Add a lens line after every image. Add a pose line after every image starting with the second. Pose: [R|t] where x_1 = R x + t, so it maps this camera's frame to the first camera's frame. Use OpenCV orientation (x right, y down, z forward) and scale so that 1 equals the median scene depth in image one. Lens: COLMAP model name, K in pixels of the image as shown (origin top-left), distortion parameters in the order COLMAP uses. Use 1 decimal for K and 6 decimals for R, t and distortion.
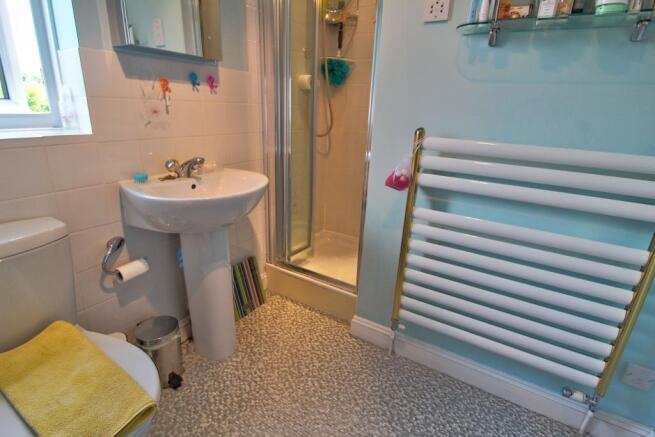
lens RADIAL K [[331.7, 0, 327.4], [0, 331.7, 218.2], [0, 0, 1]] dist [0.001451, 0.000047]
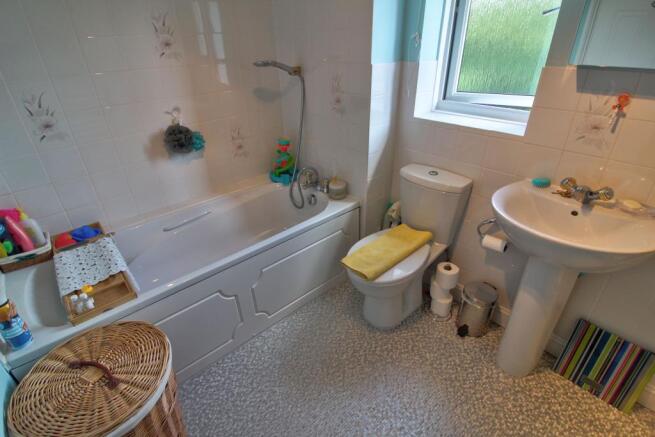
lens RADIAL K [[331.7, 0, 328.8], [0, 331.7, 216.7], [0, 0, 1]] dist [0.001451, 0.000047]
pose [[-0.288662, 0.432741, -0.854055, 0.614123], [-0.295230, 0.808328, 0.509357, -0.377410], [0.910776, 0.399175, -0.105575, 0.519491]]
